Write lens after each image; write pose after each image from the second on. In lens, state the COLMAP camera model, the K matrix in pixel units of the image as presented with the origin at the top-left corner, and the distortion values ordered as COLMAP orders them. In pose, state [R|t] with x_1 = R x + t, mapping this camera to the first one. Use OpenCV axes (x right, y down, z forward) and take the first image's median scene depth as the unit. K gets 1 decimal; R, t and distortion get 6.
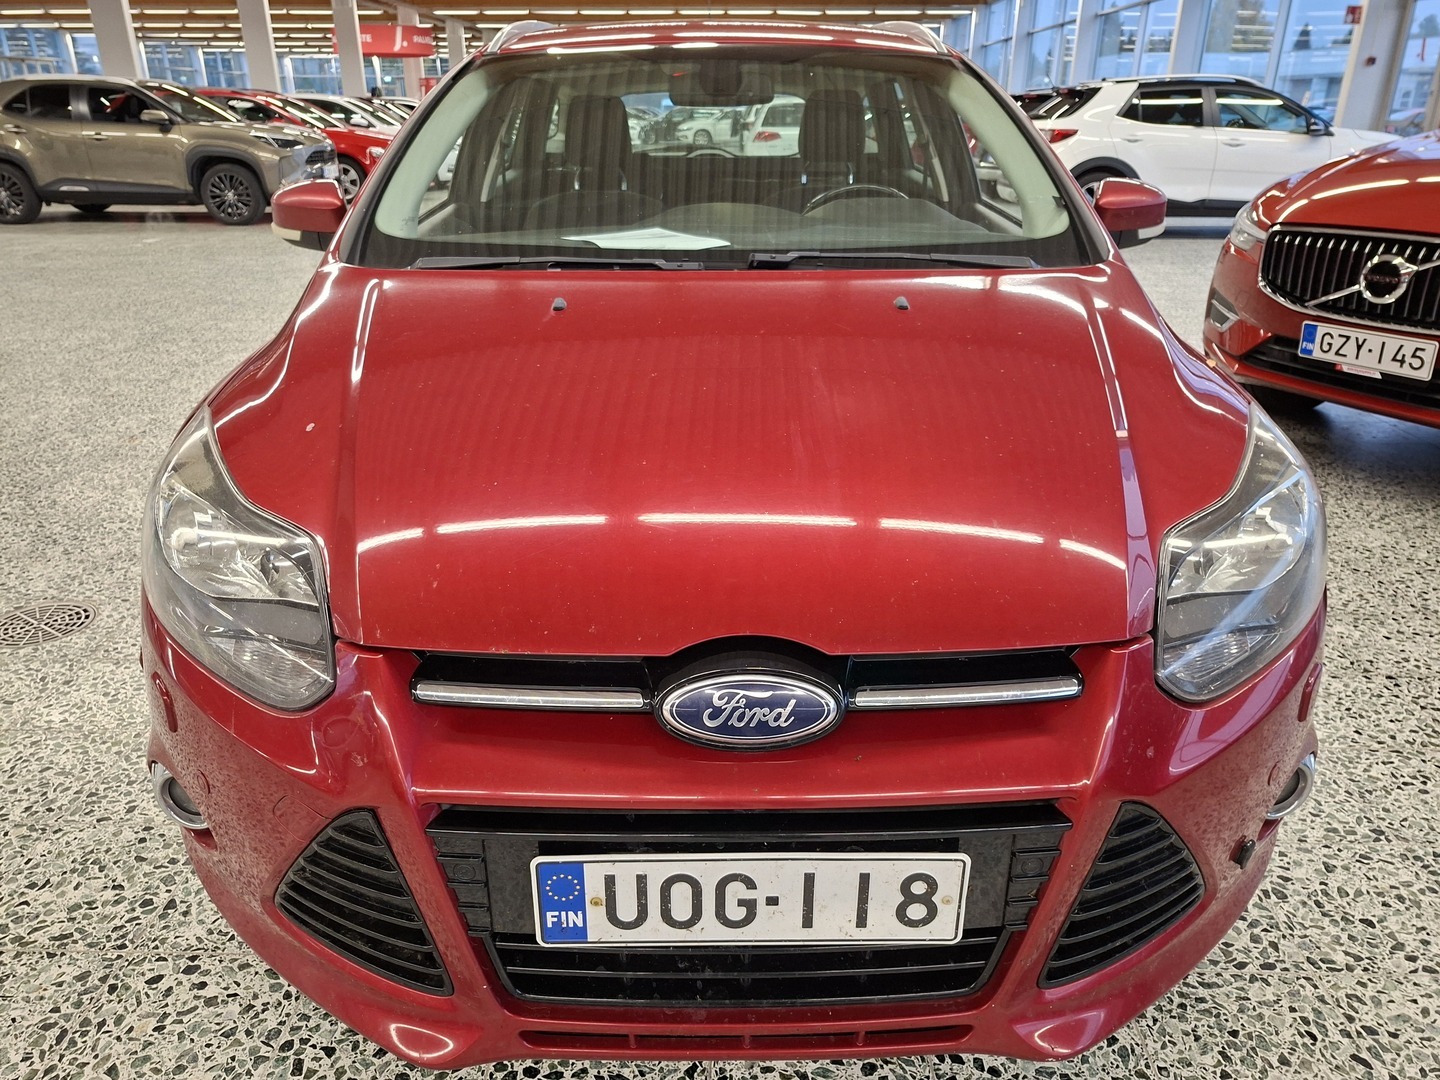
lens RADIAL K [[996.3, 0, 719.1], [0, 996.3, 535.9], [0, 0, 1]] dist [0.001517, -0.010509]
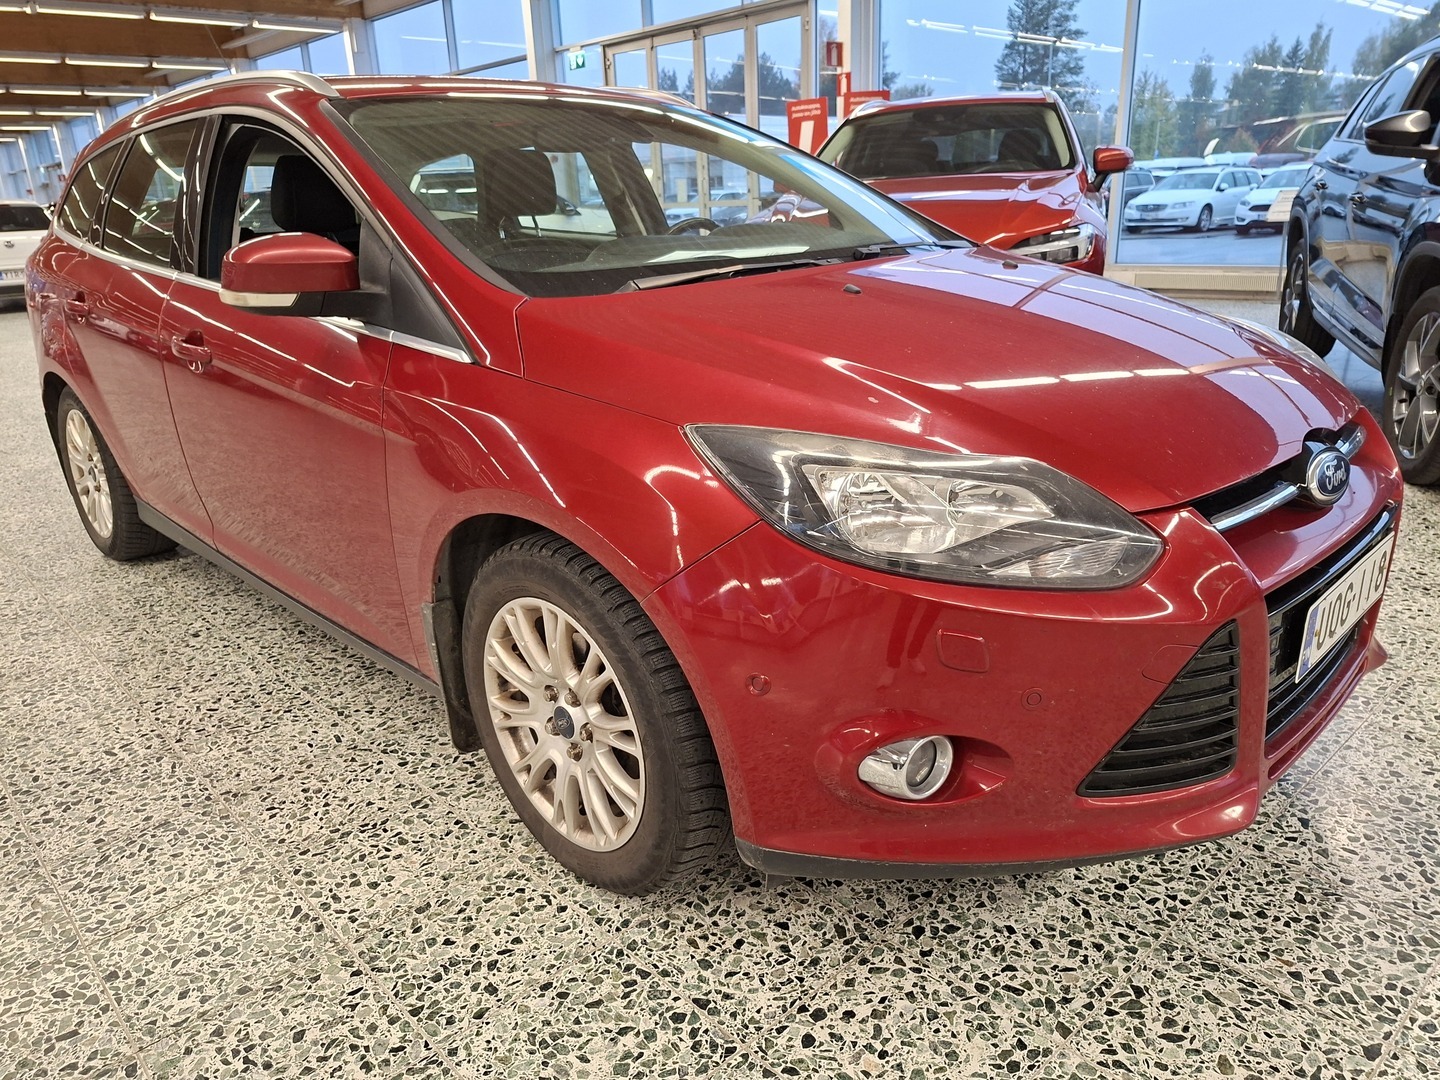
lens RADIAL K [[996.3, 0, 717.6], [0, 996.3, 540.4], [0, 0, 1]] dist [0.001517, -0.010509]
pose [[0.731948, -0.261678, 0.629108, -0.940870], [0.311393, 0.949717, 0.032739, -0.039531], [-0.606041, 0.171936, 0.776628, 0.226815]]
